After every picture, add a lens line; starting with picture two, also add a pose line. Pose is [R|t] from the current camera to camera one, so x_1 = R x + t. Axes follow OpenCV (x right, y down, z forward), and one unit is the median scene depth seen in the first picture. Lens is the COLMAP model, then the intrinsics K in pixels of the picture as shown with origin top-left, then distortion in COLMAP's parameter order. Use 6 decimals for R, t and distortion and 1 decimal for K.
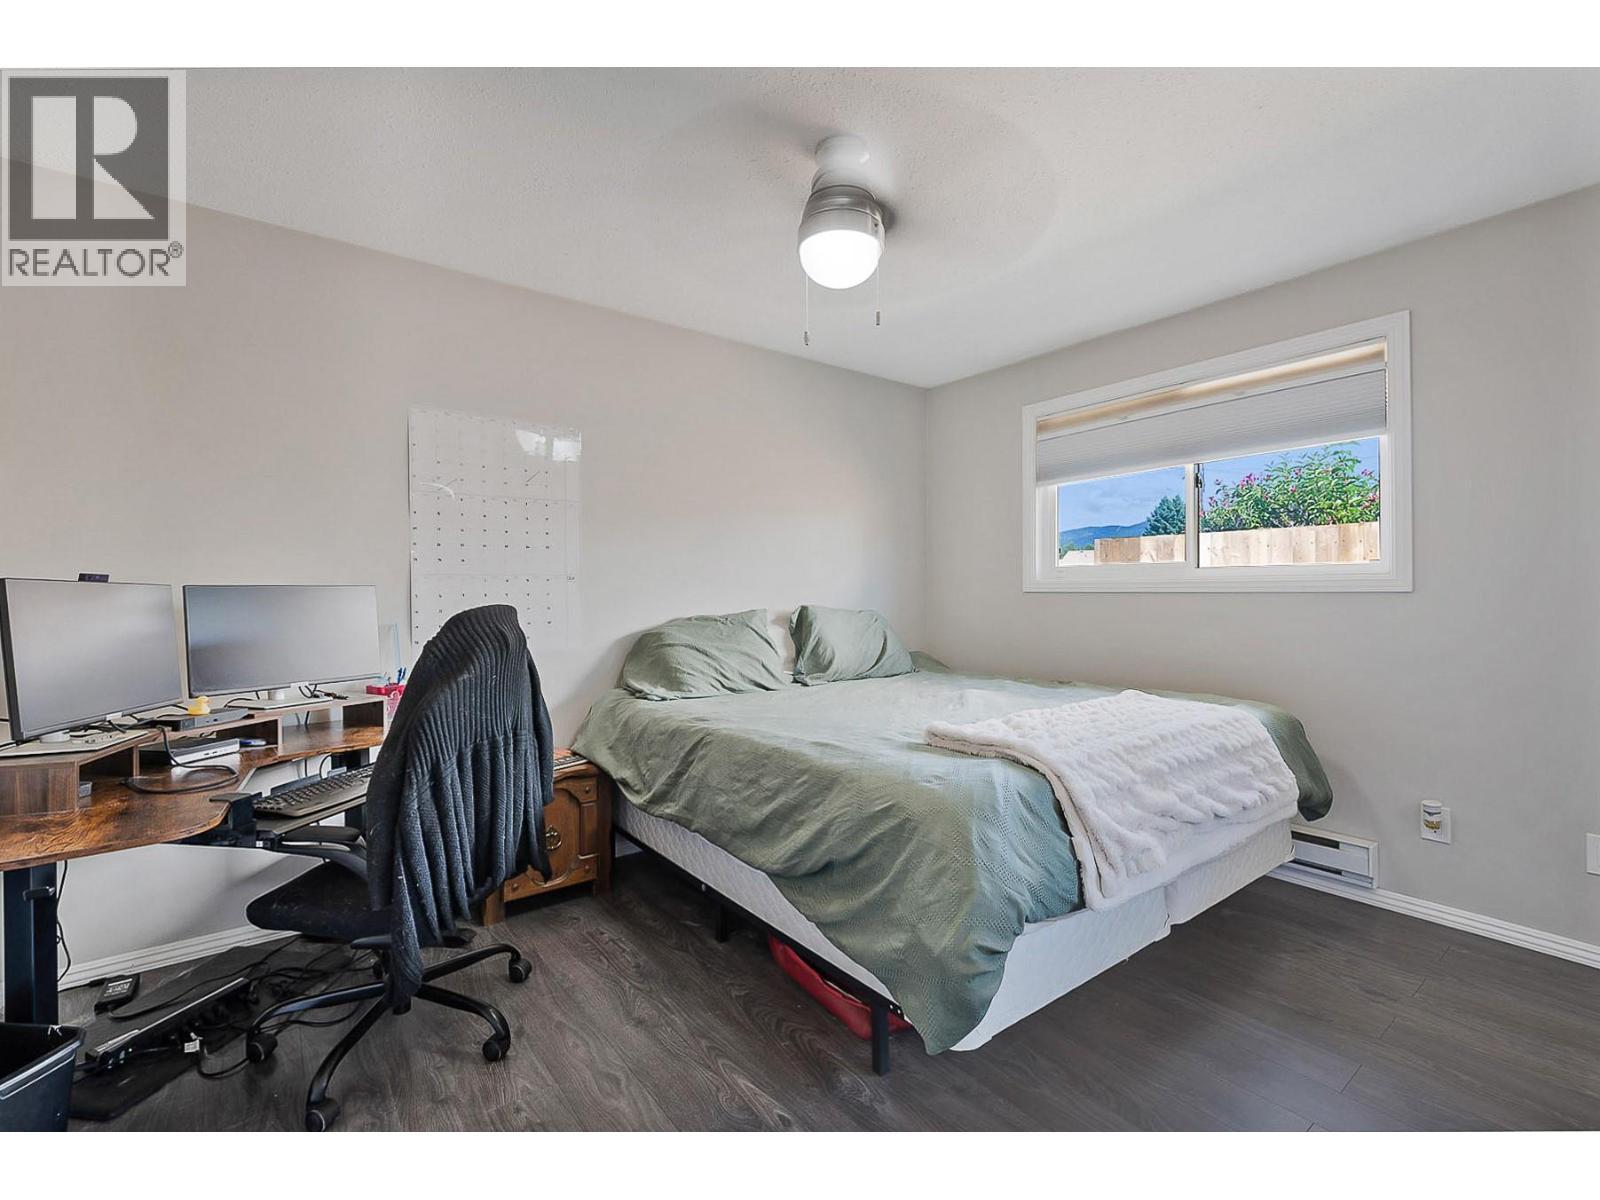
lens RADIAL K [[698.3, 0, 795.8], [0, 698.3, 596.9], [0, 0, 1]] dist [-0.000588, -0.000184]
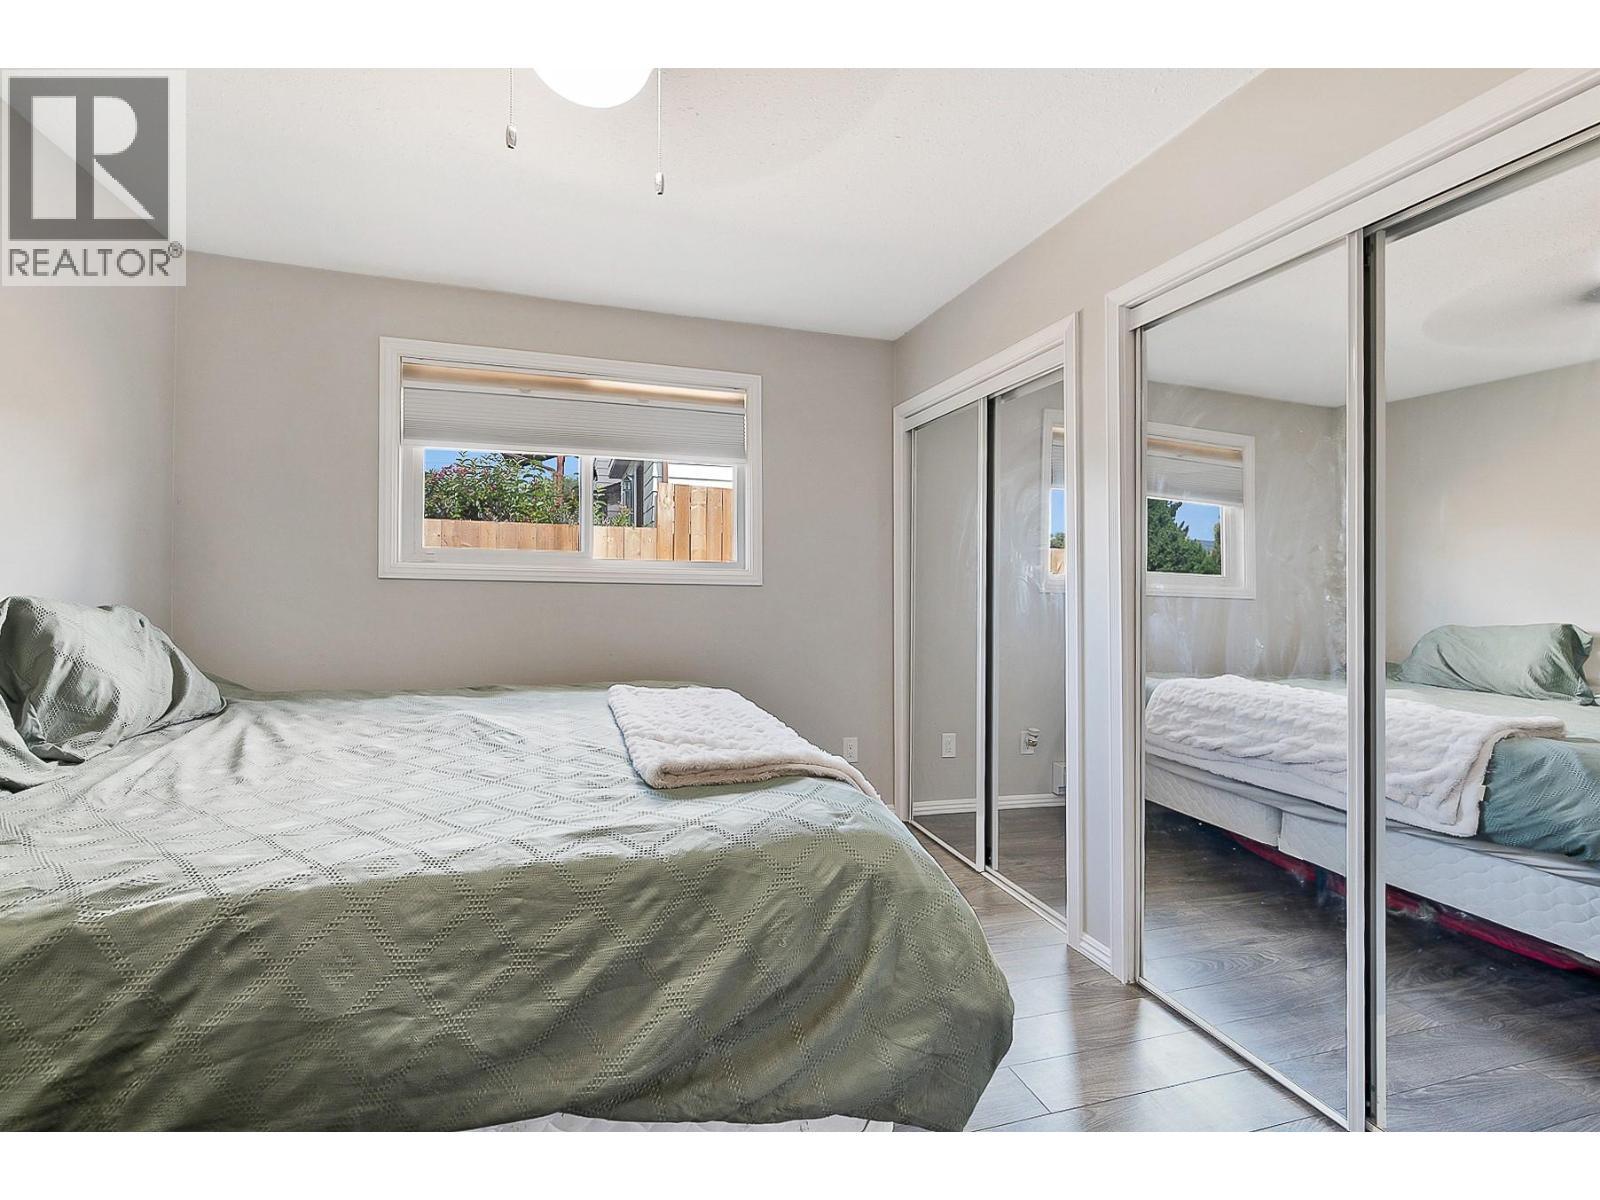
lens RADIAL K [[698.1, 0, 794.3], [0, 698.1, 570.5], [0, 0, 1]] dist [-0.001643, -0.000259]
pose [[0.350339, 0.029764, 0.936150, -0.398080], [-0.011593, 0.999556, -0.027441, 0.001059], [-0.936551, -0.001239, 0.350529, 0.534012]]
